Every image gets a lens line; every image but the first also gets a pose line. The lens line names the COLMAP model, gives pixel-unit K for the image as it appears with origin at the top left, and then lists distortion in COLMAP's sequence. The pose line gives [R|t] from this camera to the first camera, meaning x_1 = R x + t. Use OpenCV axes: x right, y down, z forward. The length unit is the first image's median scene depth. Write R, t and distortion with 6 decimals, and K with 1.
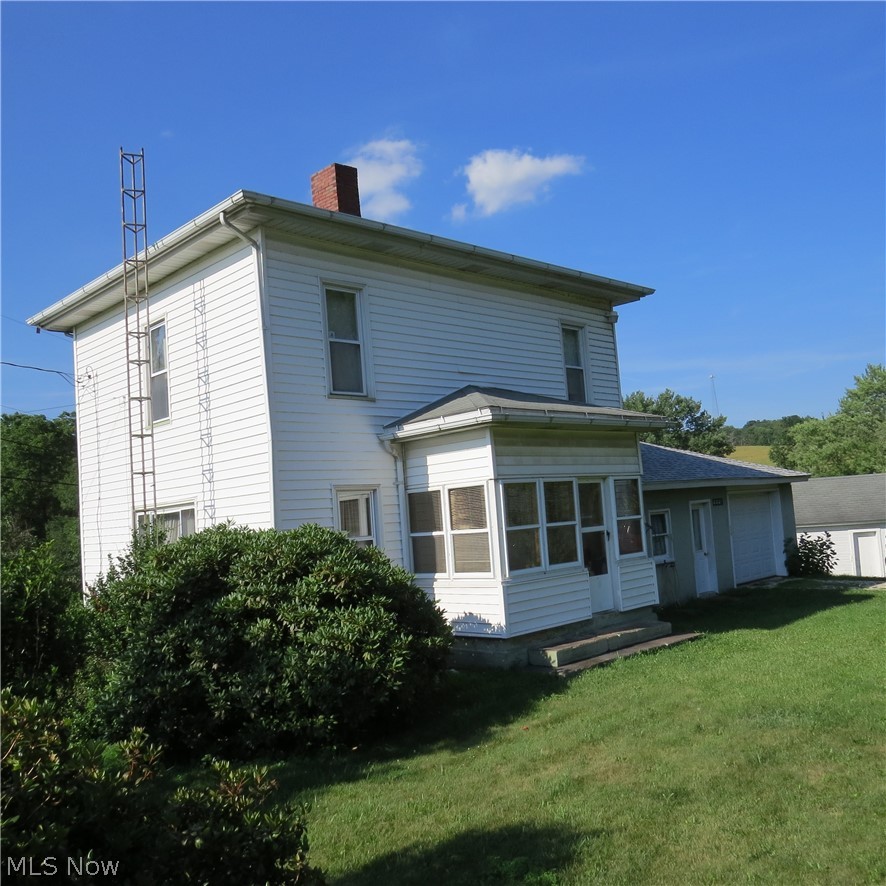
lens RADIAL K [[843.9, 0, 443.5], [0, 843.9, 445.3], [0, 0, 1]] dist [-0.020098, 0.000000]
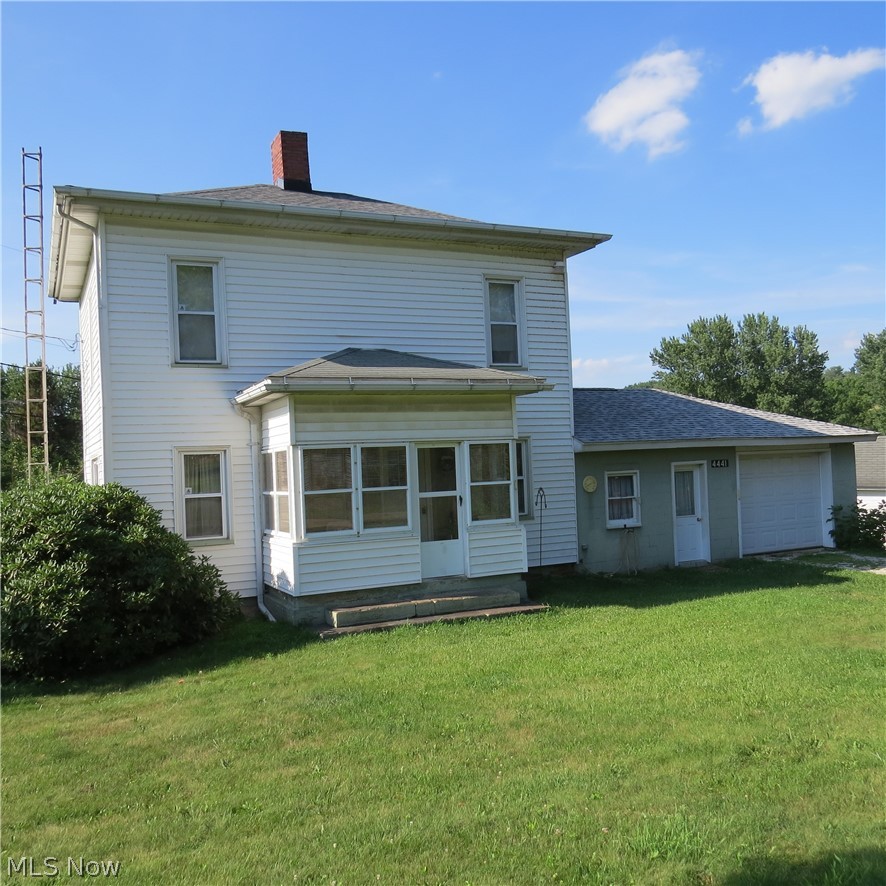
lens RADIAL K [[843.9, 0, 444.9], [0, 843.9, 446.0], [0, 0, 1]] dist [-0.020098, 0.000000]
pose [[0.948782, 0.023135, -0.315084, 0.490964], [0.001501, 0.996974, 0.077724, -0.034156], [0.315929, -0.074216, 0.945876, 0.065055]]
